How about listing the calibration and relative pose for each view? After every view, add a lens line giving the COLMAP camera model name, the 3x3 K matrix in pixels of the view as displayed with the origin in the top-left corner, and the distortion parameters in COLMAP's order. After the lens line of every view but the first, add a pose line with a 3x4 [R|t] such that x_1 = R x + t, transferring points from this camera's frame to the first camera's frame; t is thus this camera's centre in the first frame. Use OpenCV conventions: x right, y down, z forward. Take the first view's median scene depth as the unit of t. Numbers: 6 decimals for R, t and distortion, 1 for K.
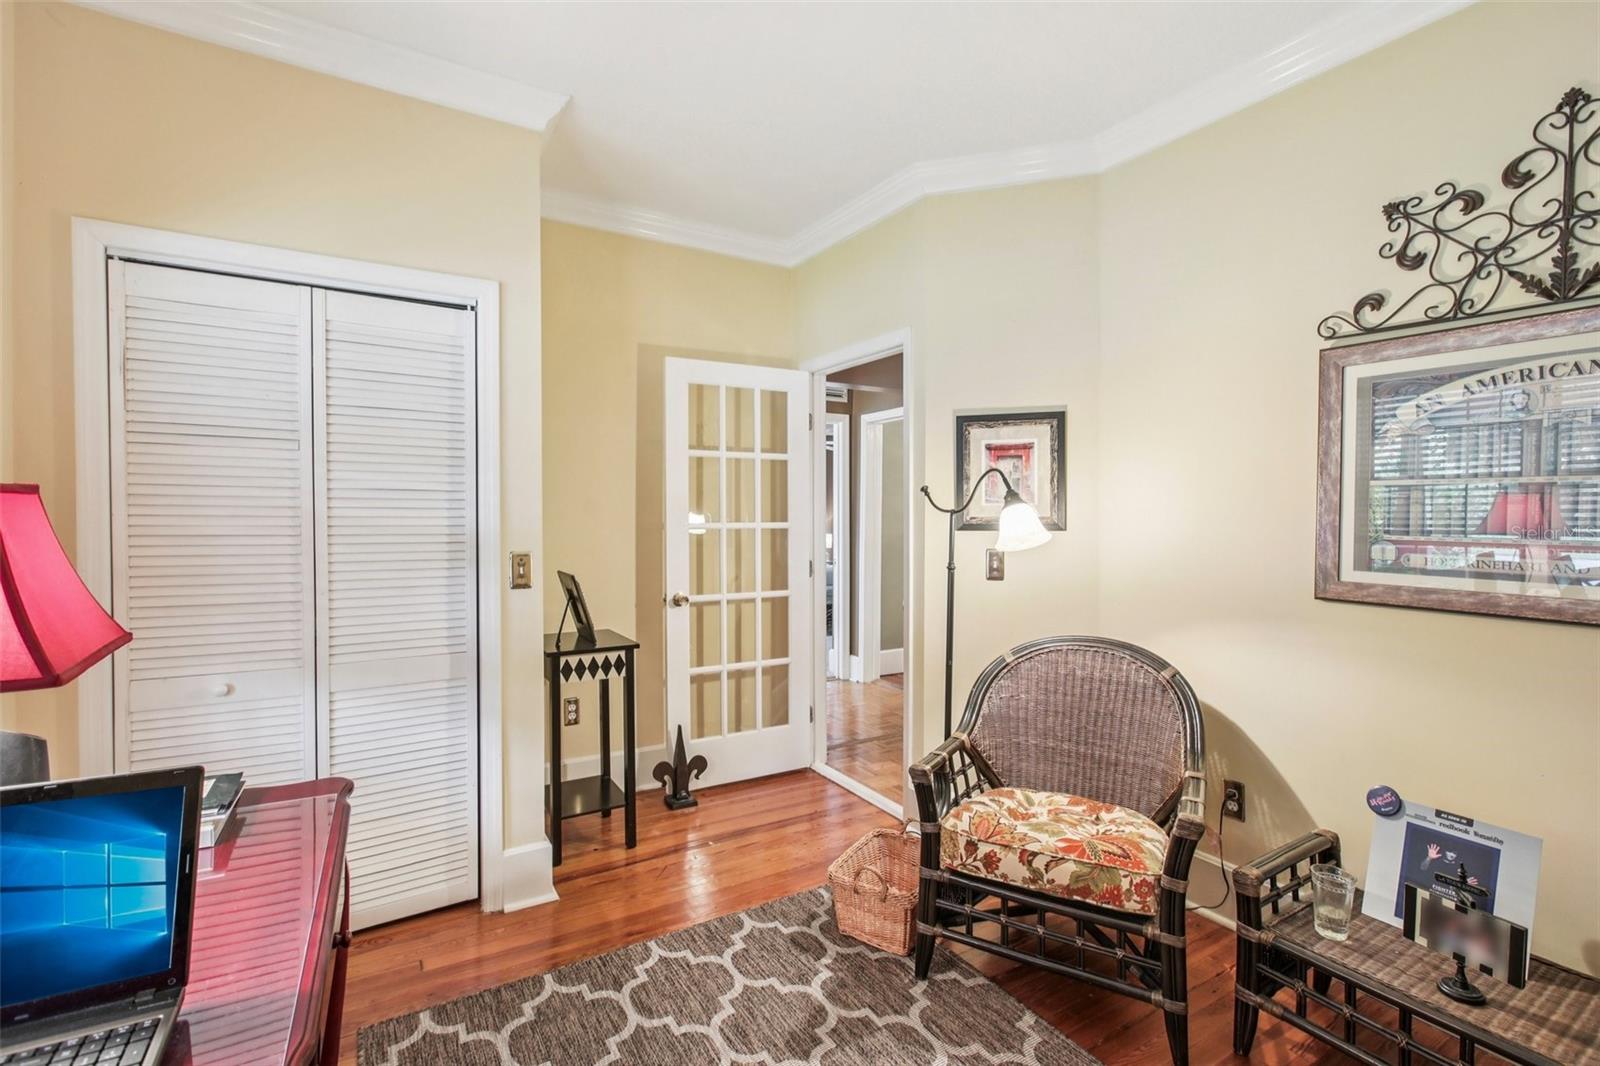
lens RADIAL K [[719.7, 0, 798.4], [0, 719.7, 527.0], [0, 0, 1]] dist [-0.012516, 0.004892]
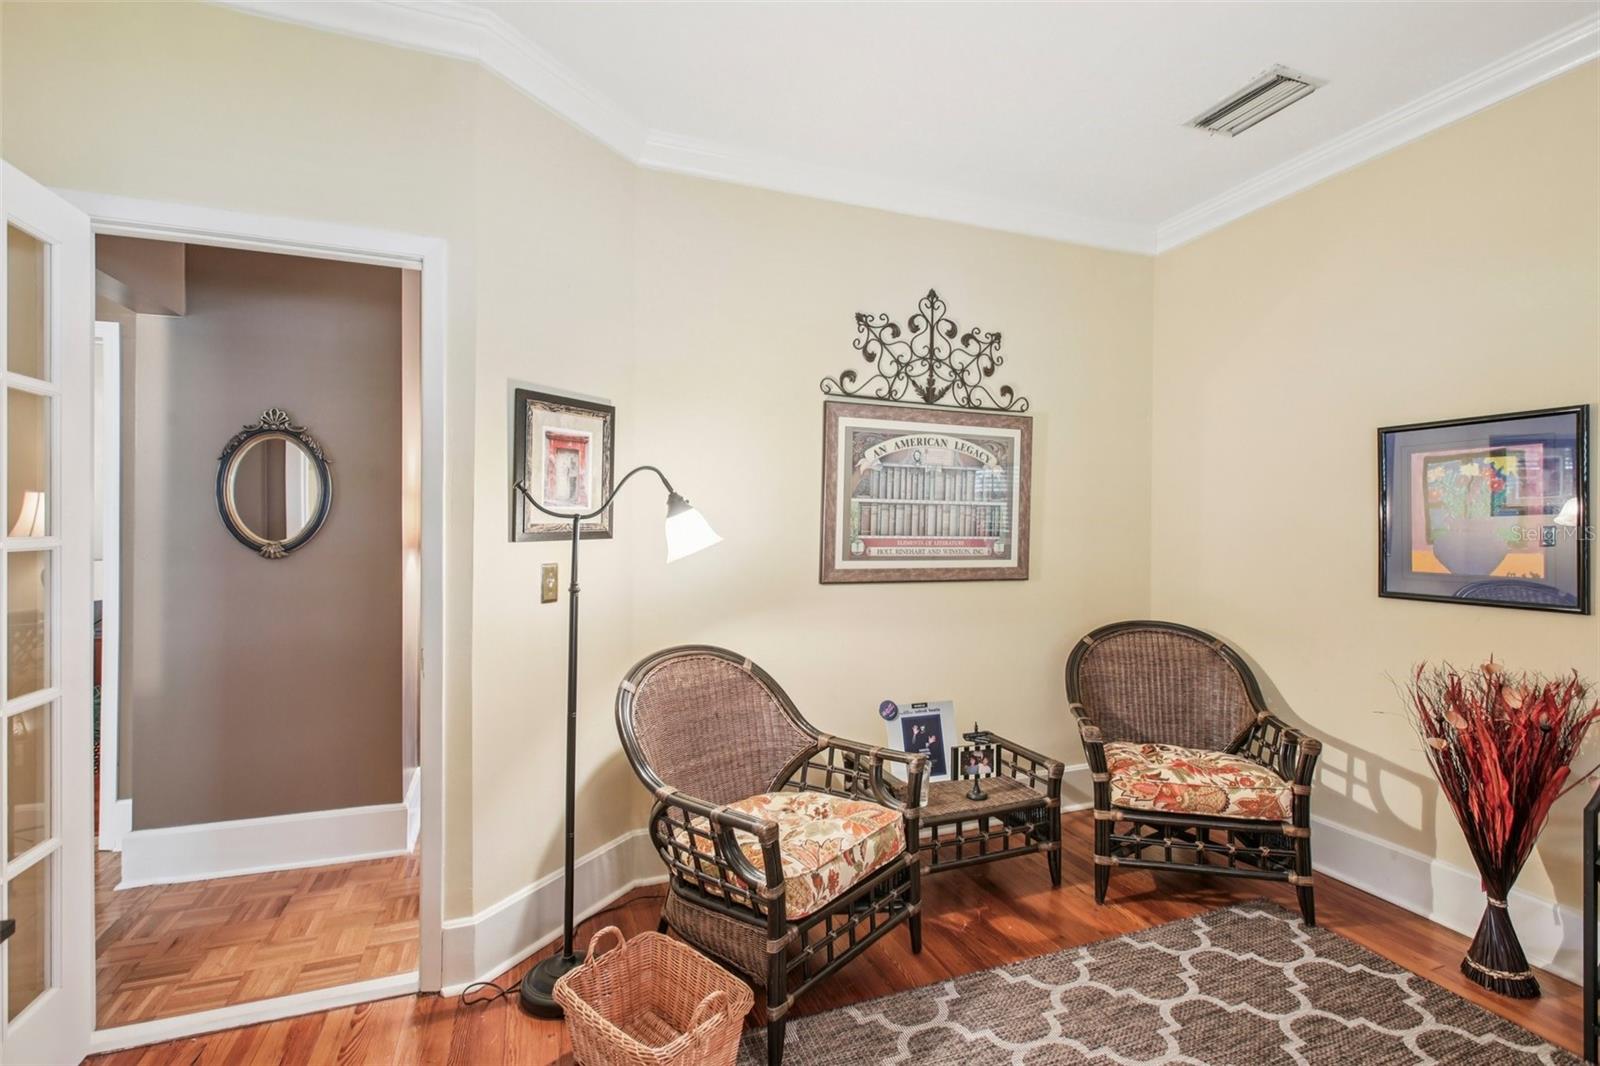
lens RADIAL K [[719.7, 0, 798.4], [0, 719.7, 527.0], [0, 0, 1]] dist [-0.012516, 0.004892]
pose [[0.187179, -0.006956, 0.982301, -0.690510], [0.014078, 0.999891, 0.004398, -0.014519], [-0.982225, 0.013006, 0.187256, 0.869120]]
